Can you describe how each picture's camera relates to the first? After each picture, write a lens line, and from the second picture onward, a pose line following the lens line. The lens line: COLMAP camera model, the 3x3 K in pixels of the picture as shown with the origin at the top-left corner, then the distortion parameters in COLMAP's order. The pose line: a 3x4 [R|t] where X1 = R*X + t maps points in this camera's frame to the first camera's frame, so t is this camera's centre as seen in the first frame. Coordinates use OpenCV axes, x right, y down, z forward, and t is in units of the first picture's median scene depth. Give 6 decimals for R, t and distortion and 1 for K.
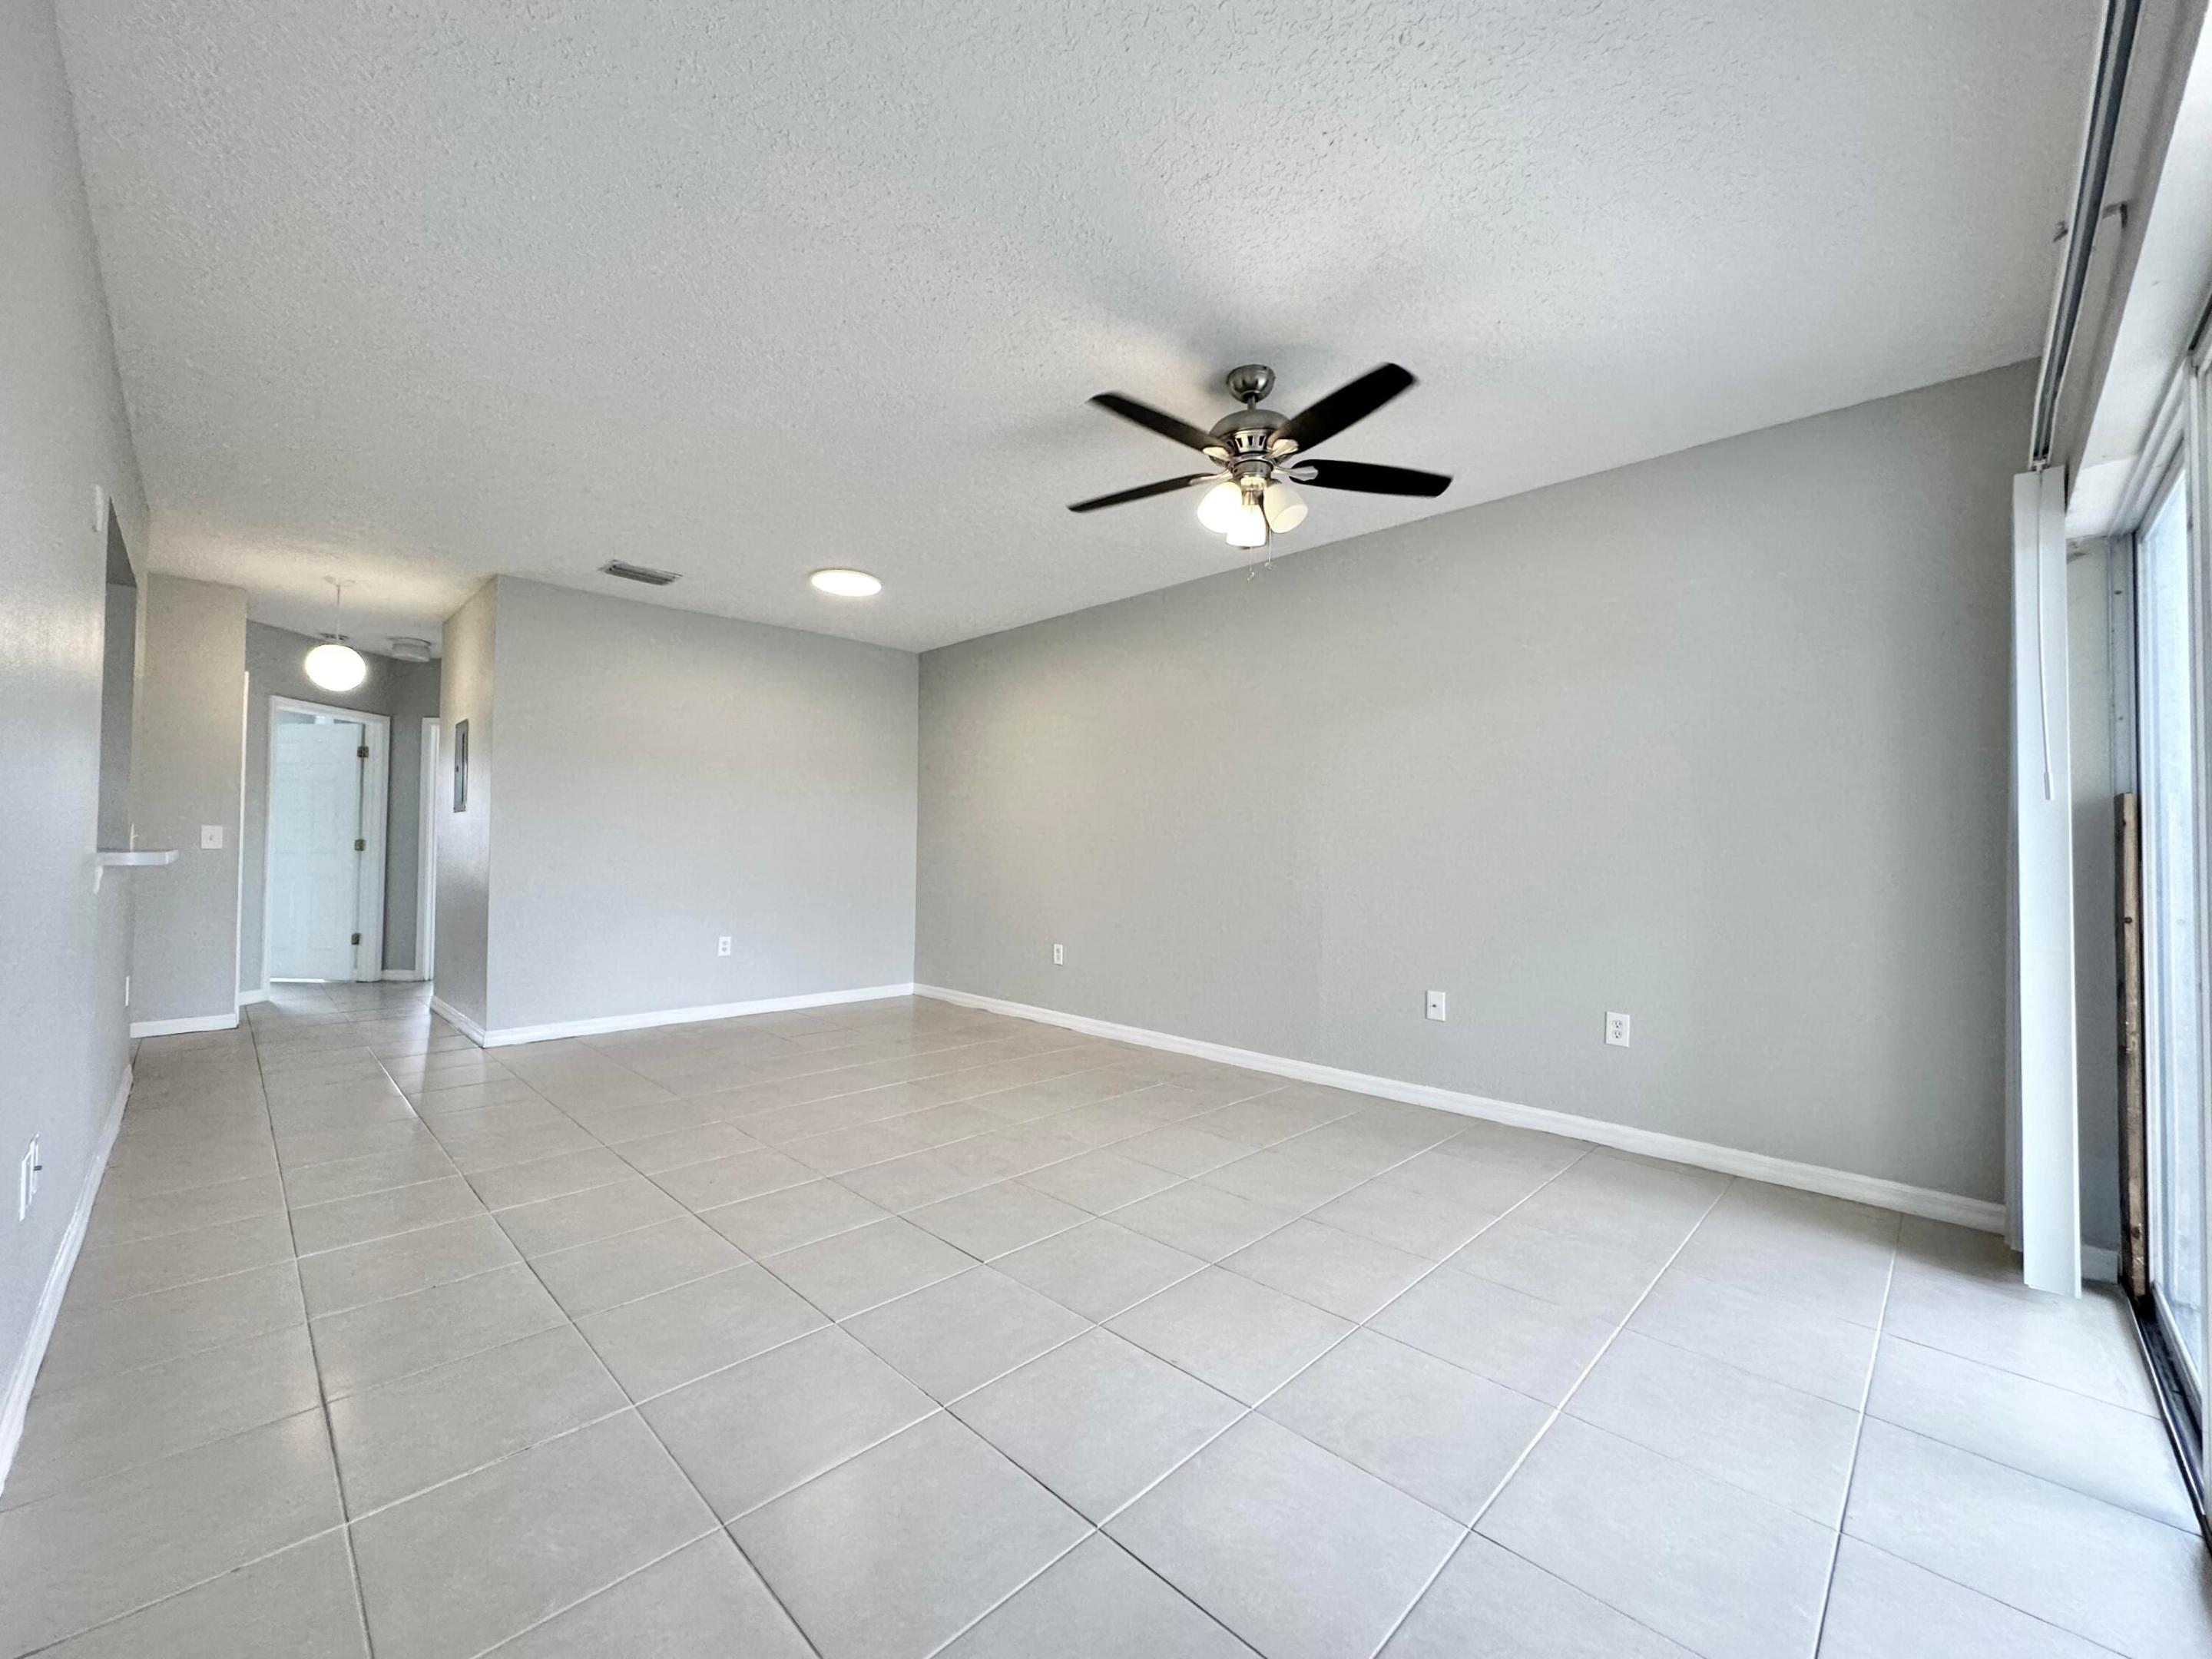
lens RADIAL K [[877.2, 0, 1106.0], [0, 877.2, 829.5], [0, 0, 1]] dist [-0.001488, -0.000105]
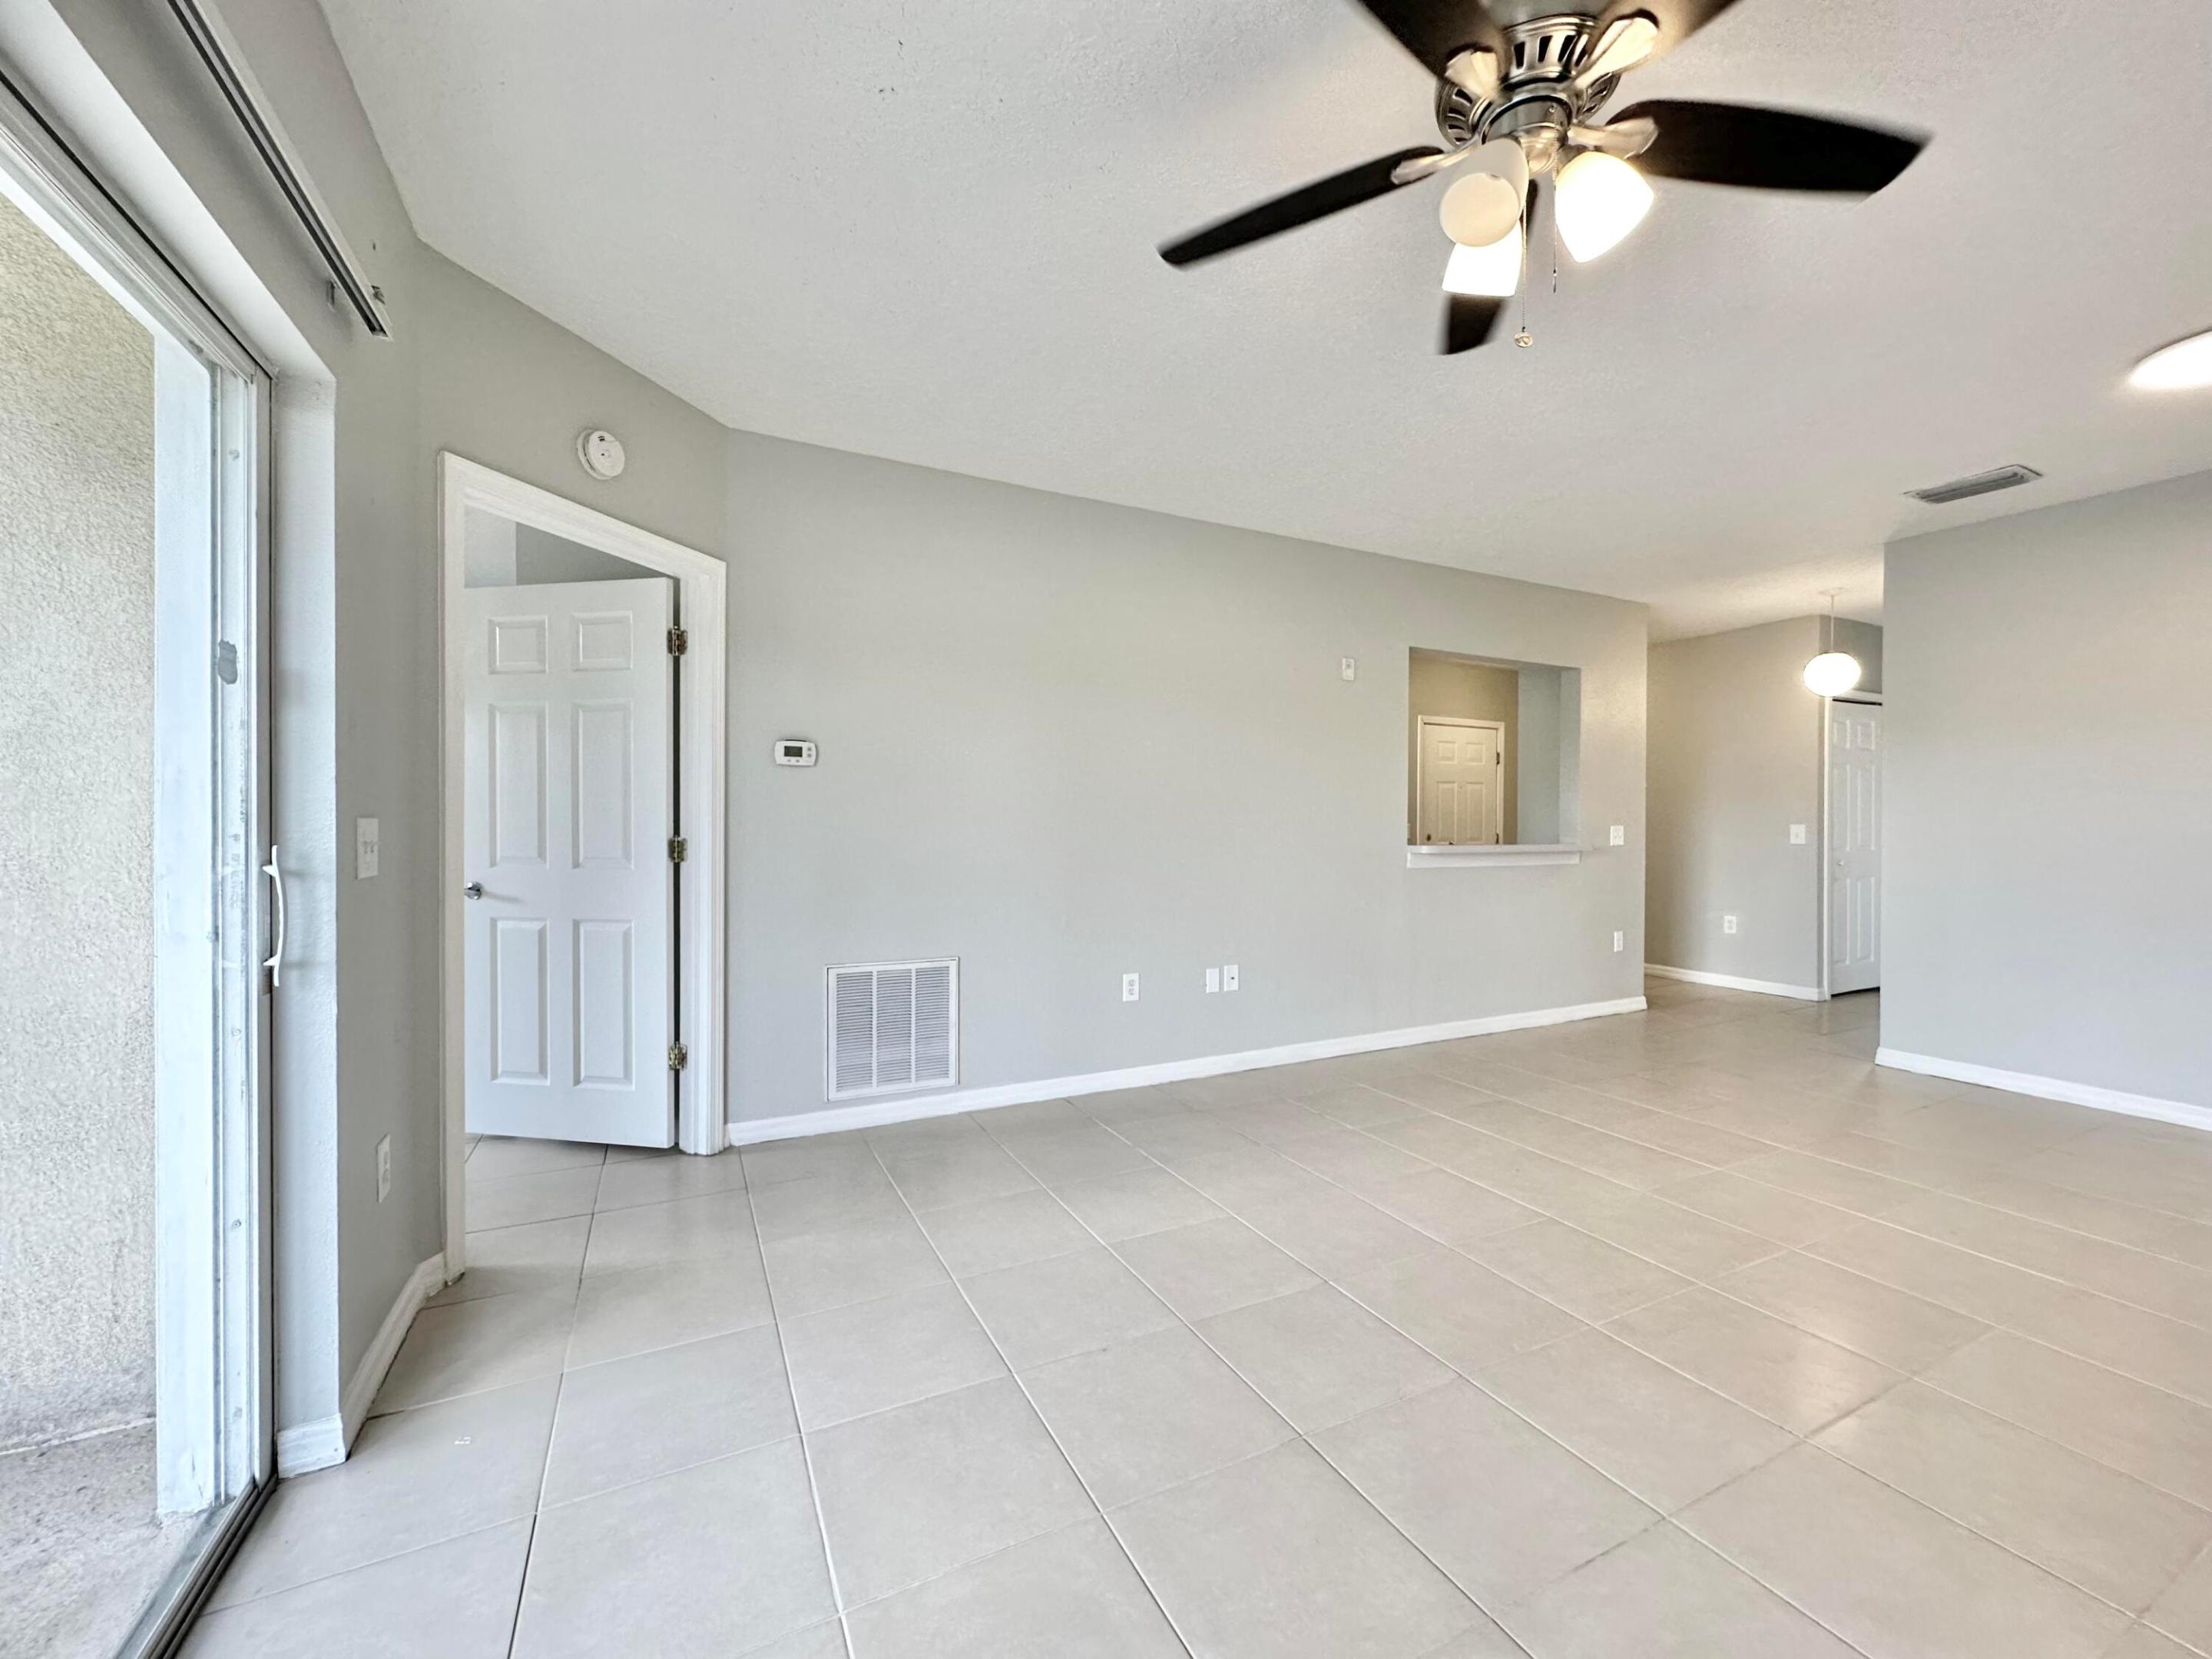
lens RADIAL K [[877.2, 0, 1106.0], [0, 877.2, 829.5], [0, 0, 1]] dist [-0.001488, -0.000105]
pose [[-0.321201, -0.005848, -0.946993, 0.682408], [0.013905, 0.999844, -0.010891, 0.003213], [0.946909, -0.016666, -0.321069, 0.865433]]
